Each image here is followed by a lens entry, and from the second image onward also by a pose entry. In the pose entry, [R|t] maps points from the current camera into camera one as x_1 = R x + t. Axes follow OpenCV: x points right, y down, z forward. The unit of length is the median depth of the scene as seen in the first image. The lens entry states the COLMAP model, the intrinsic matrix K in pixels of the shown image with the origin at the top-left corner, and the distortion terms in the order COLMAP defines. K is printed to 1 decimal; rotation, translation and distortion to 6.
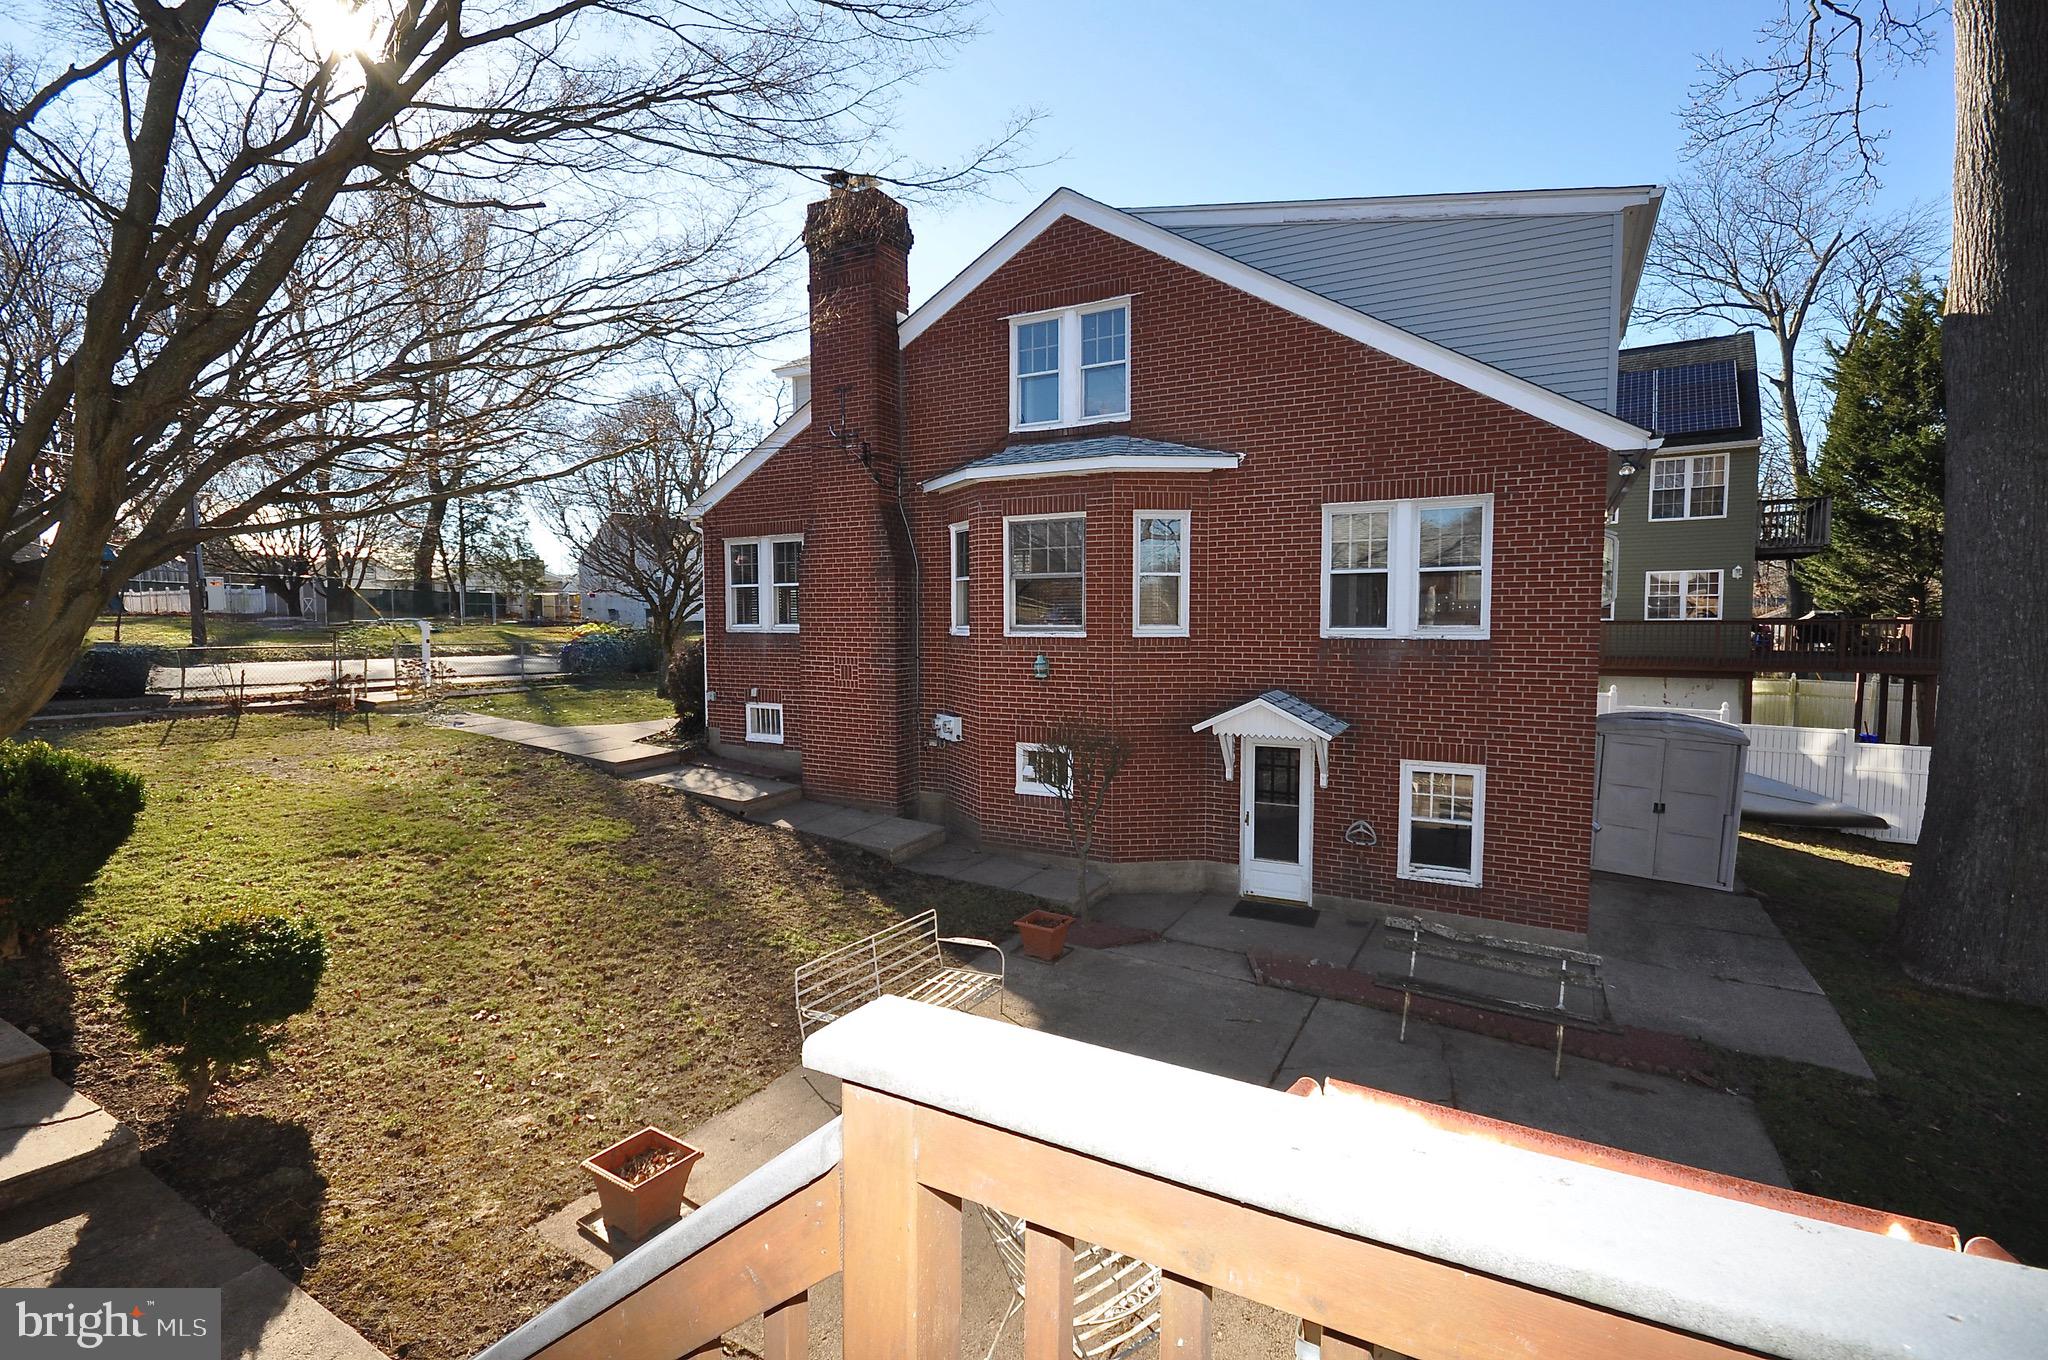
lens RADIAL K [[945.3, 0, 1024.0], [0, 945.3, 680.0], [0, 0, 1]] dist [0.000358, -0.001219]
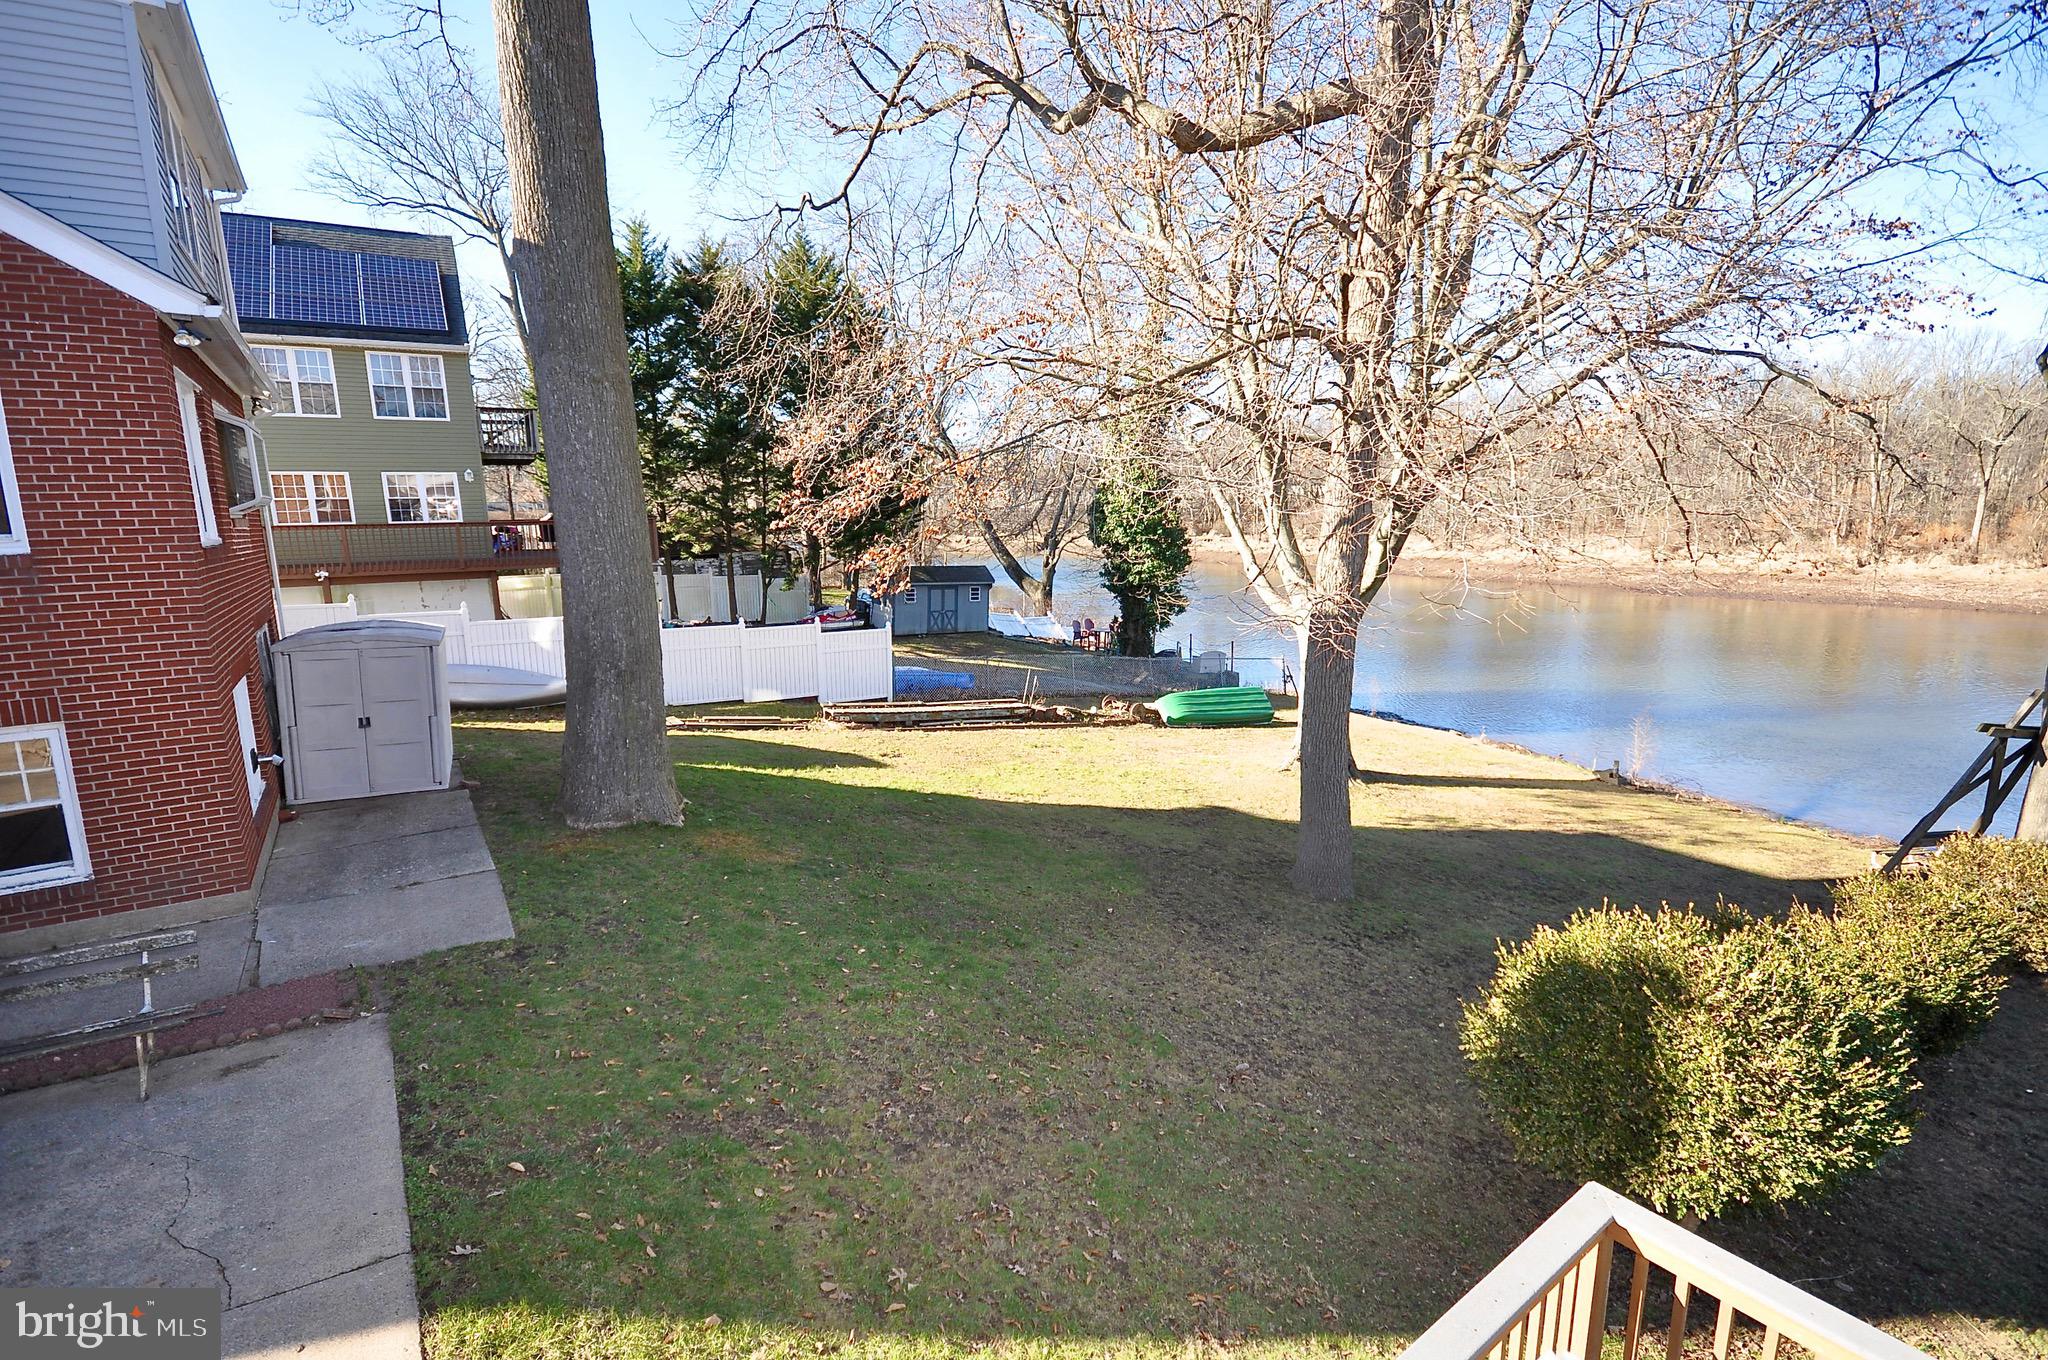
lens RADIAL K [[942.5, 0, 1024.1], [0, 942.5, 689.1], [0, 0, 1]] dist [0.001020, -0.000358]
pose [[0.432687, -0.173643, 0.884664, 0.141538], [0.075381, 0.984808, 0.156430, 0.003967], [-0.898387, -0.000998, 0.439203, -0.017876]]
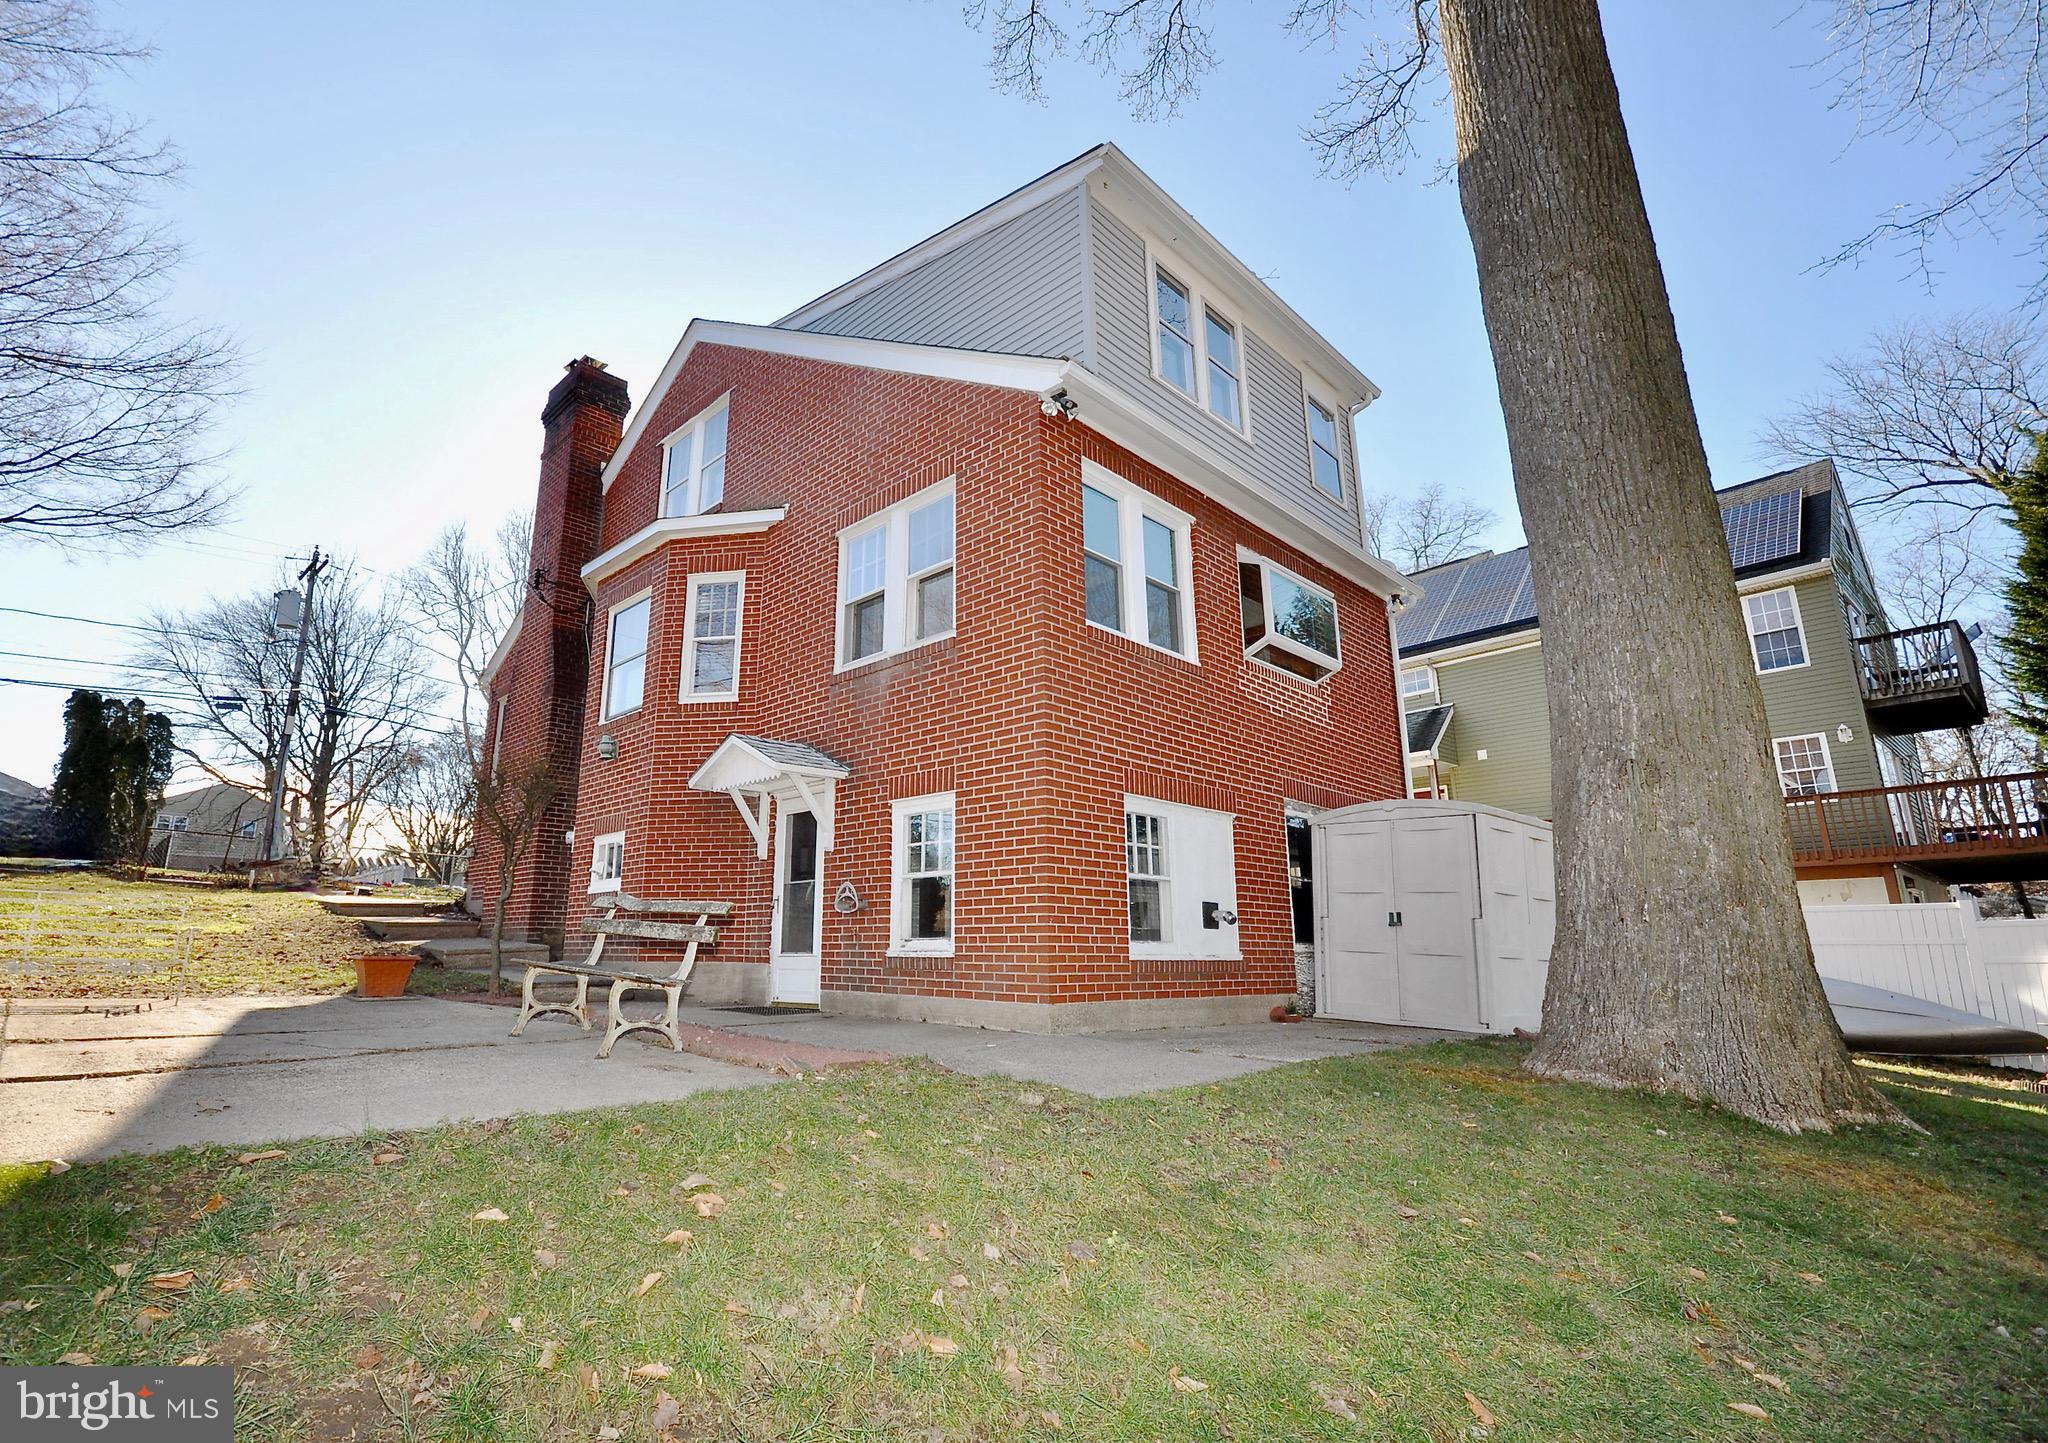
lens RADIAL K [[952.8, 0, 979.9], [0, 952.8, 719.5], [0, 0, 1]] dist [0.000061, 0.000180]
pose [[0.961572, -0.066155, -0.266465, 0.641012], [-0.015540, 0.955867, -0.293388, 0.234992], [0.274114, 0.286254, 0.918107, 0.240362]]
